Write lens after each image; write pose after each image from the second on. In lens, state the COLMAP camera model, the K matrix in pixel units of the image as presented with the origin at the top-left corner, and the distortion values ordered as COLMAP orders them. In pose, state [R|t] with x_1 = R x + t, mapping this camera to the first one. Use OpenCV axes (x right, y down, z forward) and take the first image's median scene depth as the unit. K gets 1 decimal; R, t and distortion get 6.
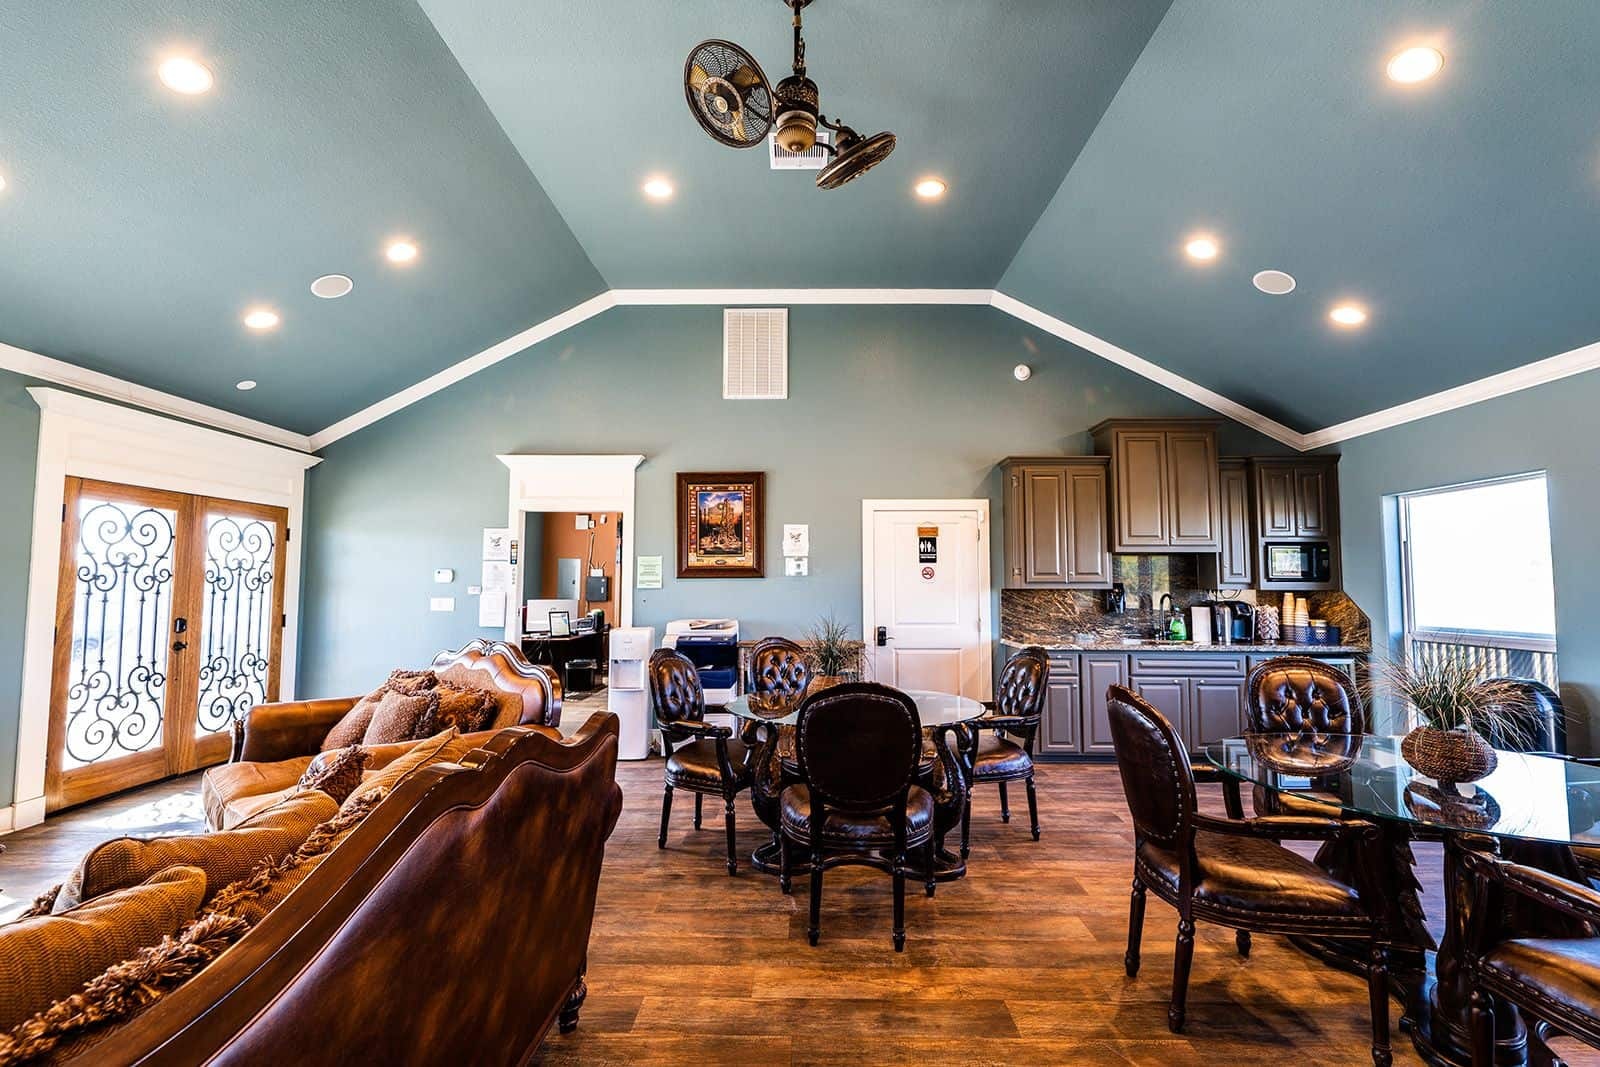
lens RADIAL K [[673.6, 0, 810.1], [0, 673.6, 536.8], [0, 0, 1]] dist [0.009443, -0.000140]
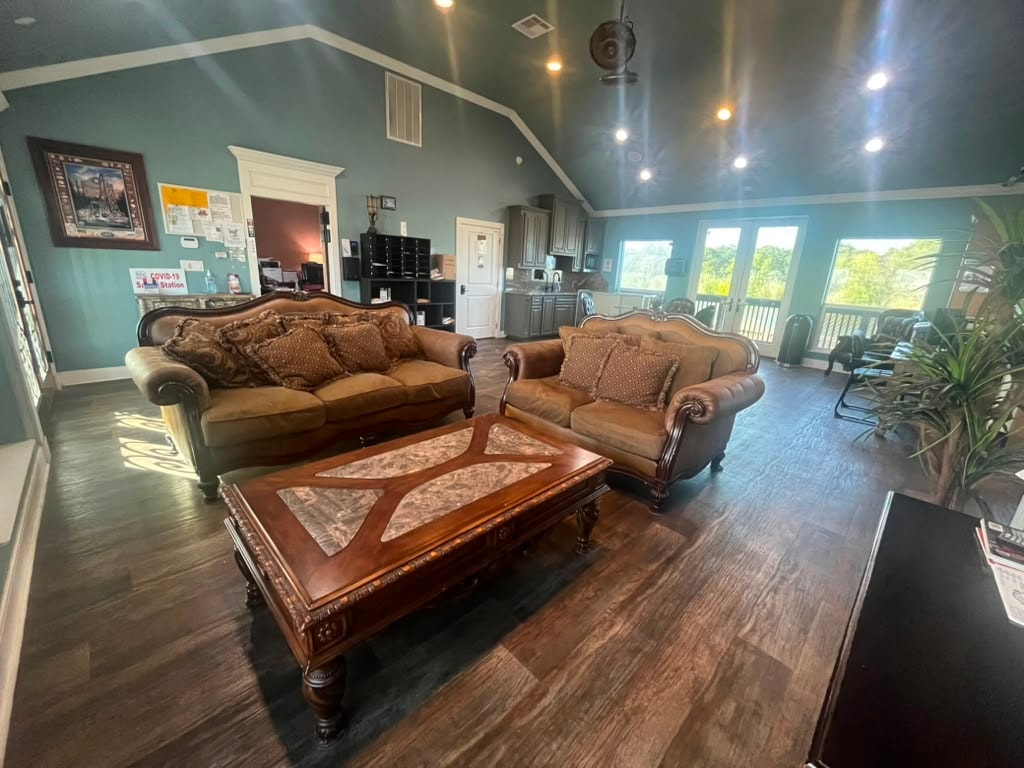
lens RADIAL K [[414.7, 0, 488.5], [0, 414.7, 392.8], [0, 0, 1]] dist [-0.002929, 0.000201]
pose [[0.716655, -0.170805, 0.676188, -0.735590], [-0.084703, 0.941053, 0.327482, 0.021896], [-0.692265, -0.291967, 0.659943, 0.009994]]
